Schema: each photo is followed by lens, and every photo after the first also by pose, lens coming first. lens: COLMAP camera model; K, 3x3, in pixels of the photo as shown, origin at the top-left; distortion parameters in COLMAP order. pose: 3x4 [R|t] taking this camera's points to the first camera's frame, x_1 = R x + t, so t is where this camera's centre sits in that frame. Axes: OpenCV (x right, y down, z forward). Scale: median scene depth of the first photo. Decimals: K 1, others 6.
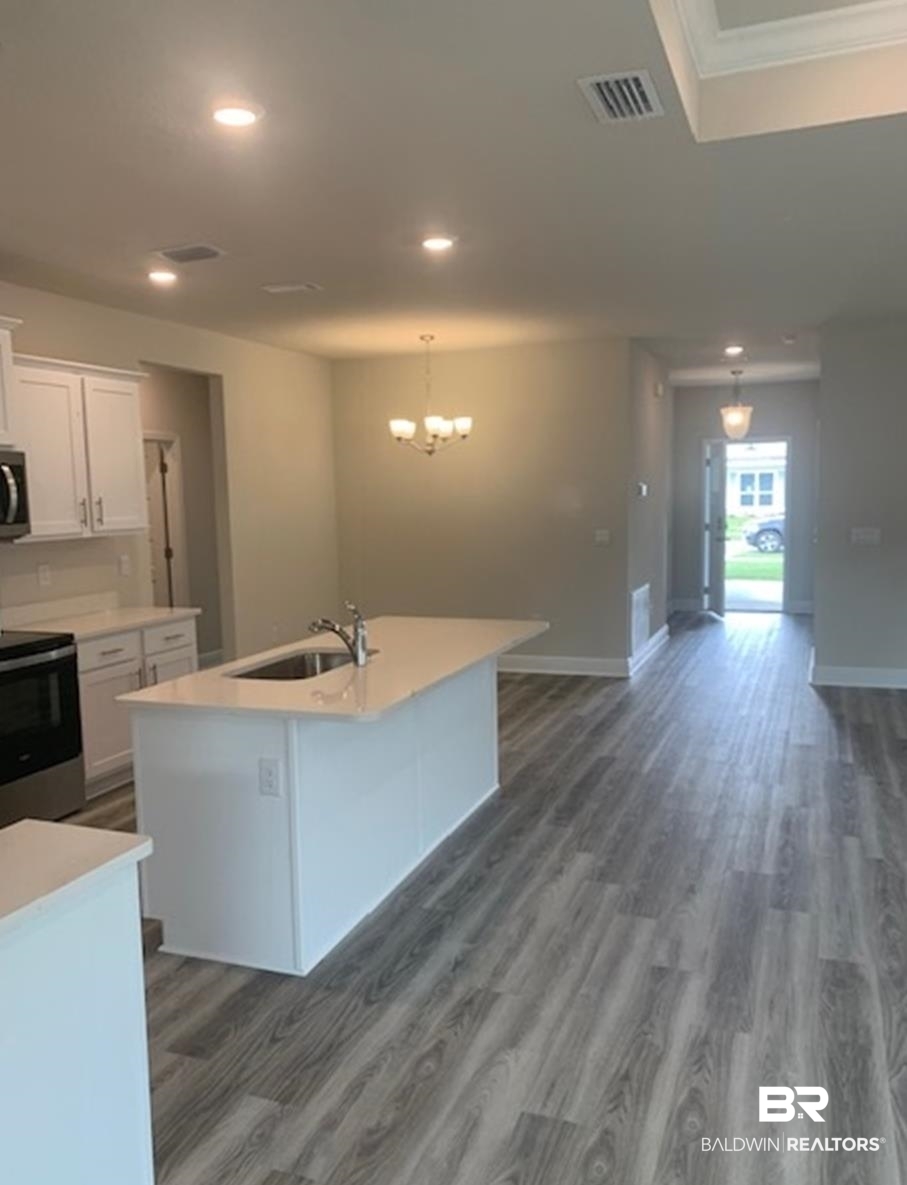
lens RADIAL K [[982.0, 0, 446.7], [0, 982.0, 614.9], [0, 0, 1]] dist [-0.002962, -0.006914]
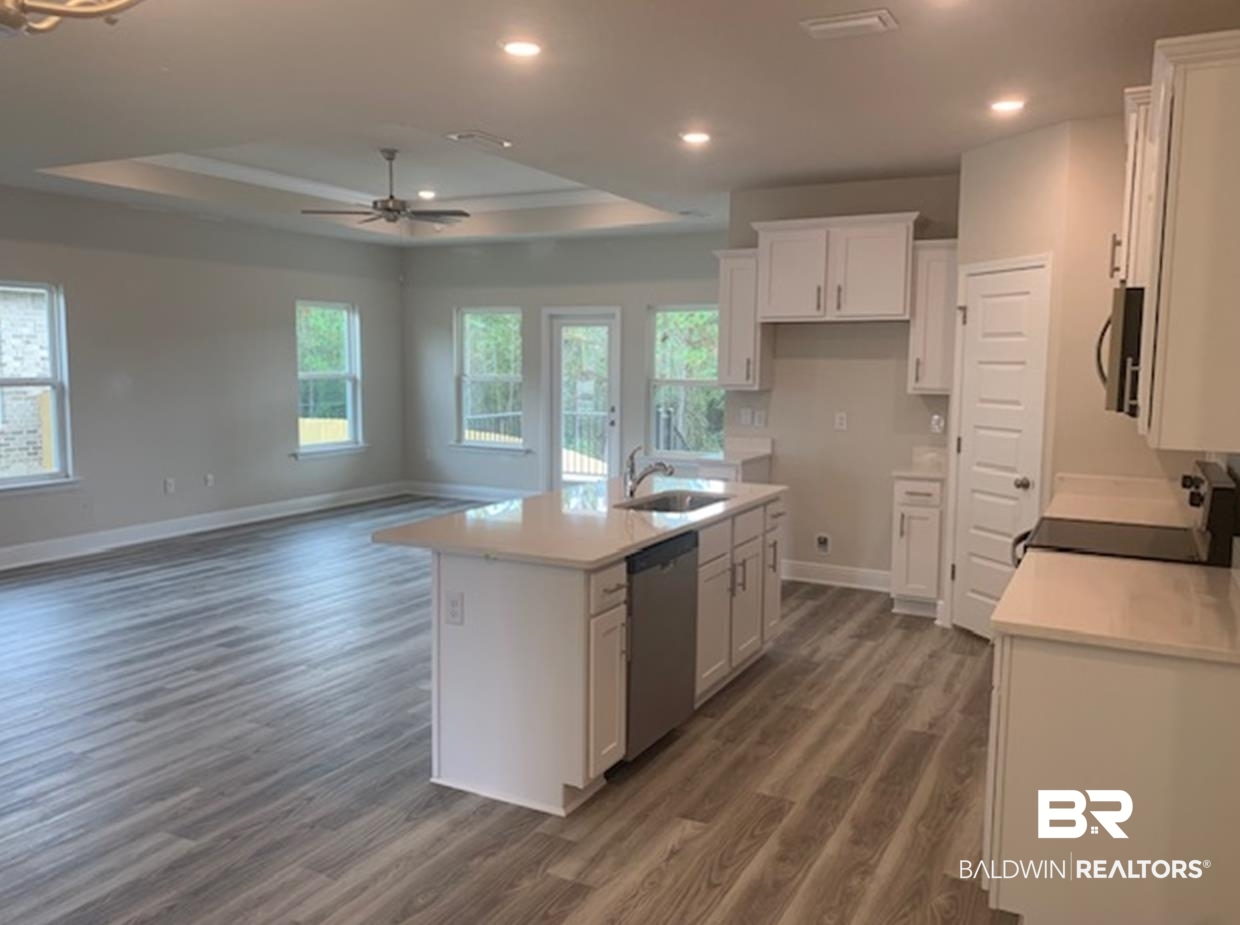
lens RADIAL K [[975.0, 0, 620.0], [0, 975.0, 462.5], [0, 0, 1]] dist [0.049737, -0.118036]
pose [[-0.993775, 0.000149, 0.111406, -0.208898], [0.025123, 0.974540, 0.222801, -0.257223], [-0.108537, 0.224213, -0.968477, 2.132451]]
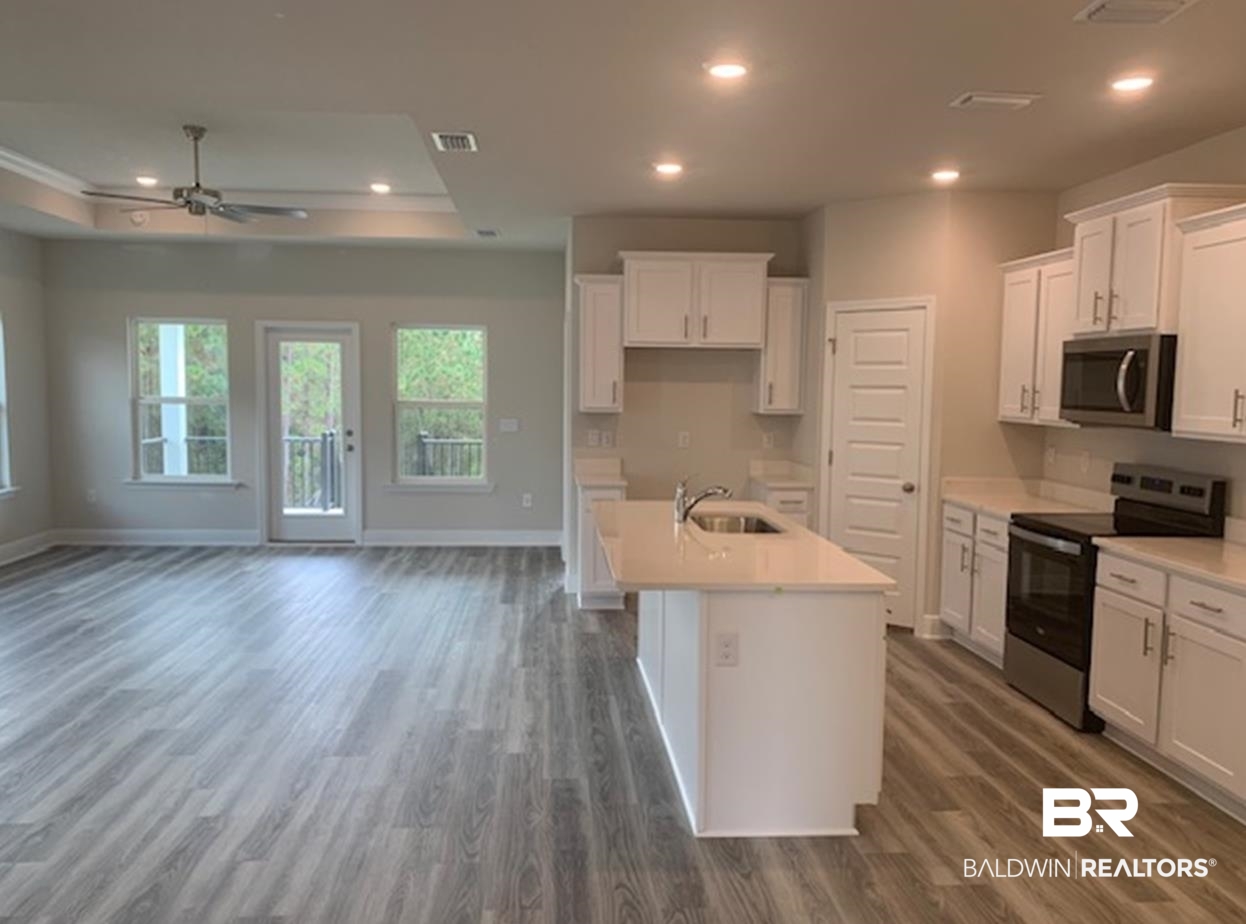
lens RADIAL K [[979.7, 0, 623.0], [0, 979.7, 462.0], [0, 0, 1]] dist [0.049737, -0.118036]
pose [[-0.906831, 0.043881, -0.419205, 0.478471], [-0.045856, 0.978392, 0.201610, -0.262071], [0.418993, 0.202049, -0.885224, 2.004754]]
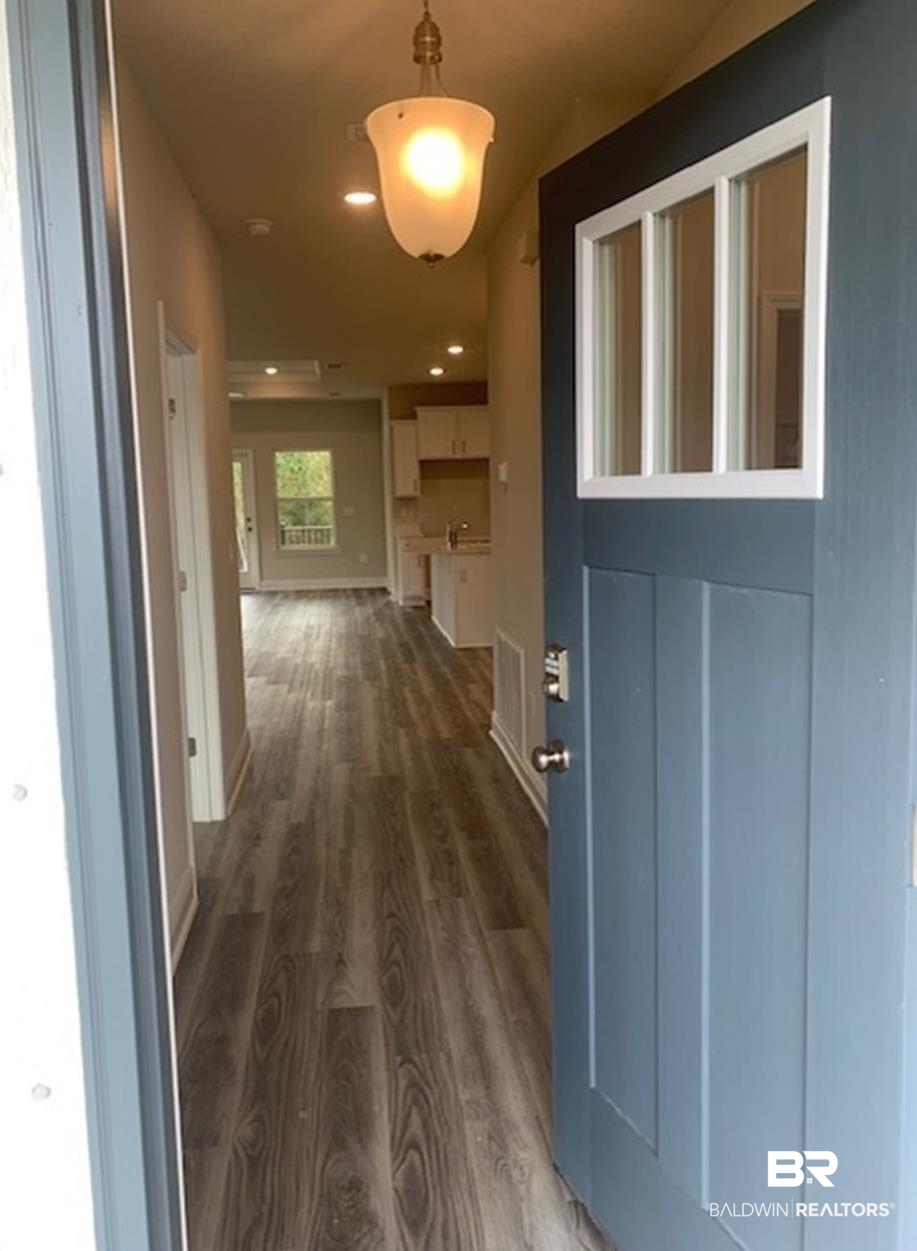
lens RADIAL K [[1000.4, 0, 458.5], [0, 1000.4, 625.5], [0, 0, 1]] dist [0.015327, 0.003607]
pose [[-0.889940, 0.104320, -0.443986, 1.095836], [-0.013343, 0.967117, 0.253983, -0.410838], [0.455882, 0.231954, -0.859284, 3.336044]]
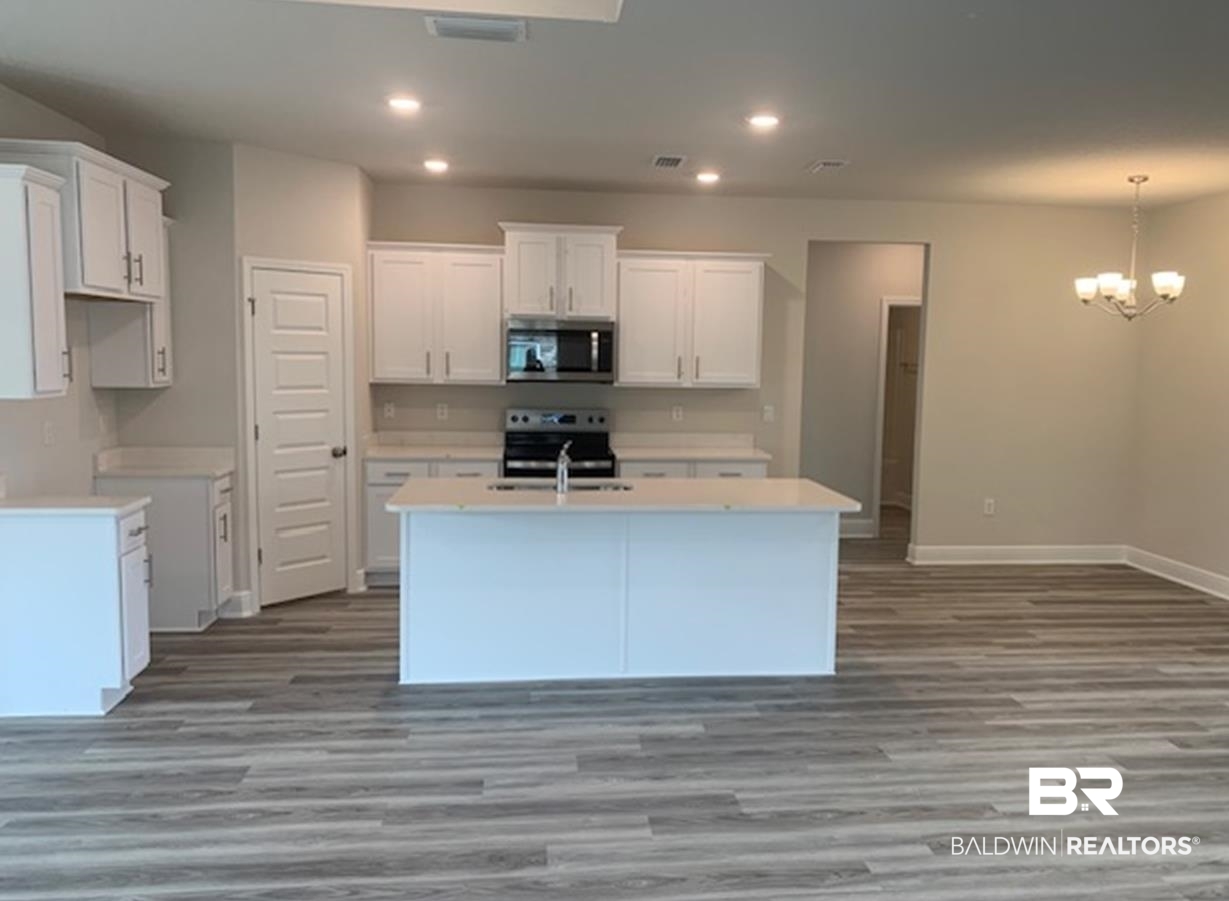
lens RADIAL K [[982.8, 0, 632.7], [0, 982.8, 447.7], [0, 0, 1]] dist [0.015327, 0.003607]
pose [[0.453771, 0.114606, -0.883718, 1.032915], [-0.136265, 0.988956, 0.058285, -0.091203], [0.880638, 0.093971, 0.464377, 0.487811]]
